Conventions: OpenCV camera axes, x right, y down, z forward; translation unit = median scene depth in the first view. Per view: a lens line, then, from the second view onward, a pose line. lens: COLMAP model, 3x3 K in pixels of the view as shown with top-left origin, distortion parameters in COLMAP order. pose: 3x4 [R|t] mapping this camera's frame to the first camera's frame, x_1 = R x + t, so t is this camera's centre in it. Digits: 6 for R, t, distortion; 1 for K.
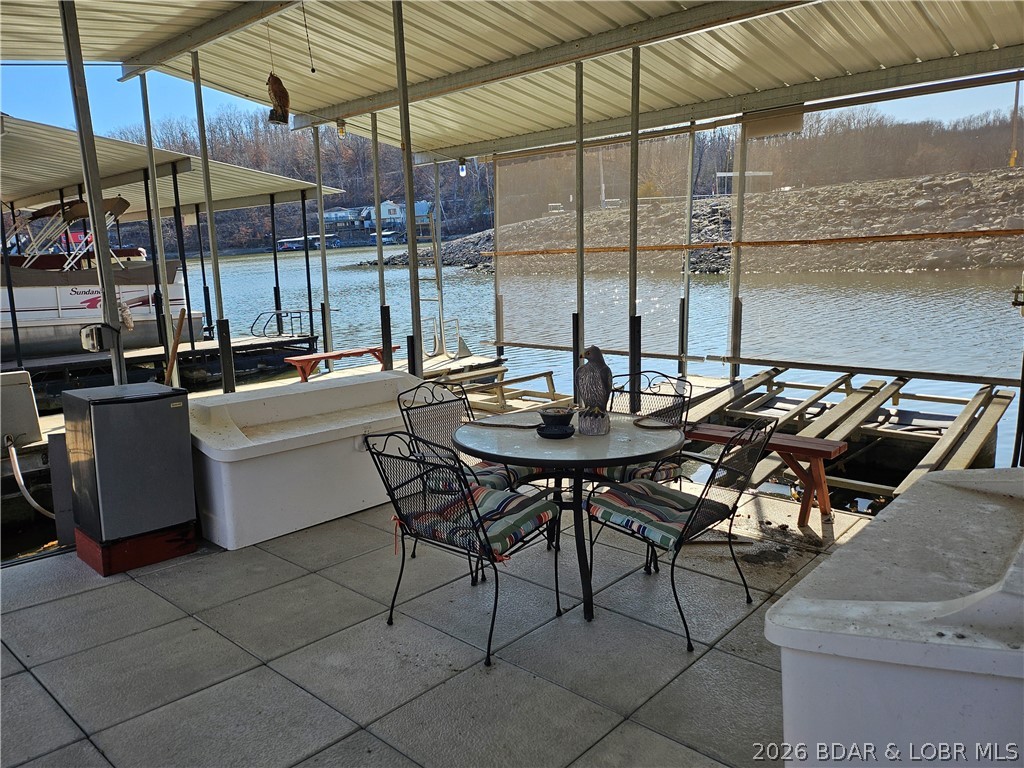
lens RADIAL K [[713.8, 0, 519.7], [0, 713.8, 388.5], [0, 0, 1]] dist [0.039585, -0.030287]
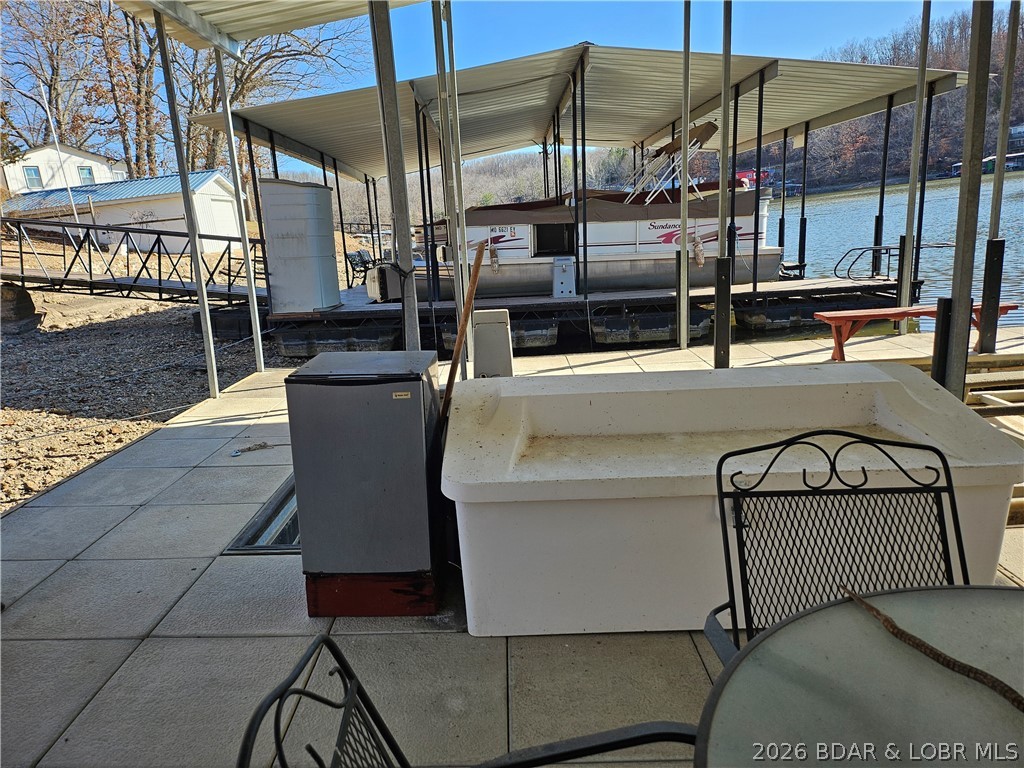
lens RADIAL K [[713.8, 0, 509.1], [0, 713.8, 385.2], [0, 0, 1]] dist [0.039585, -0.030287]
pose [[0.653625, 0.154252, -0.740932, 0.020657], [-0.092049, 0.987944, 0.124474, -0.029887], [0.751200, -0.013157, 0.659944, 0.266967]]
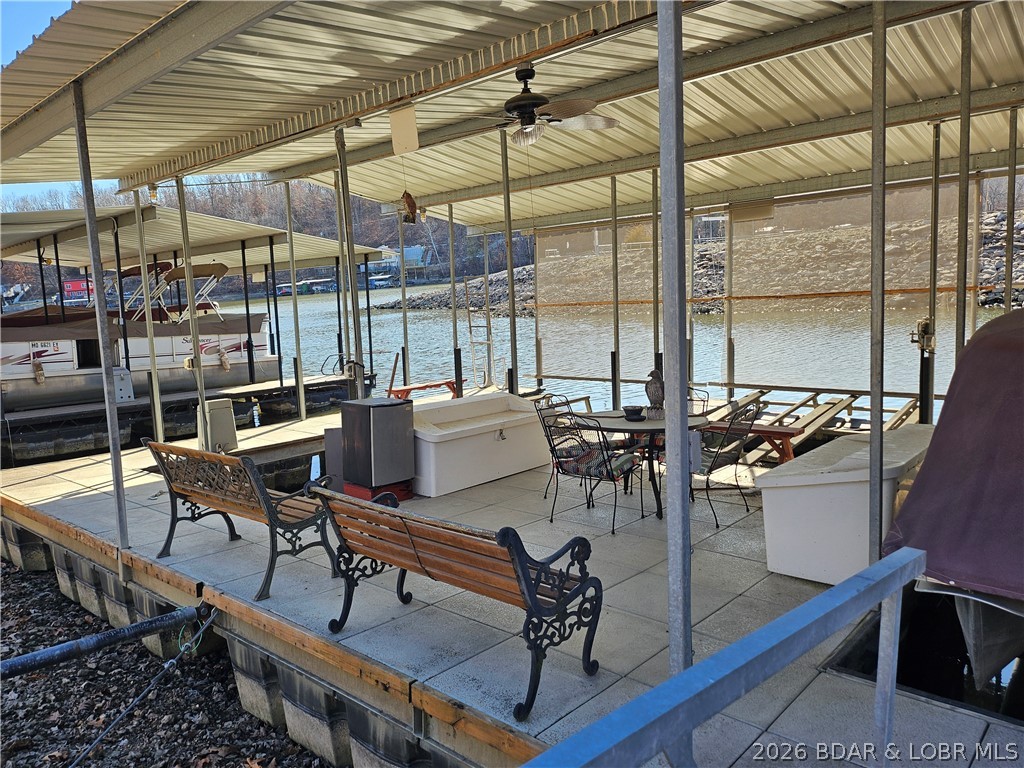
lens RADIAL K [[713.8, 0, 508.5], [0, 713.8, 378.4], [0, 0, 1]] dist [0.039585, -0.030287]
pose [[0.999891, -0.014698, -0.001024, -0.094146], [0.014593, 0.997555, -0.068344, 0.028465], [0.002026, 0.068322, 0.997661, -0.281386]]
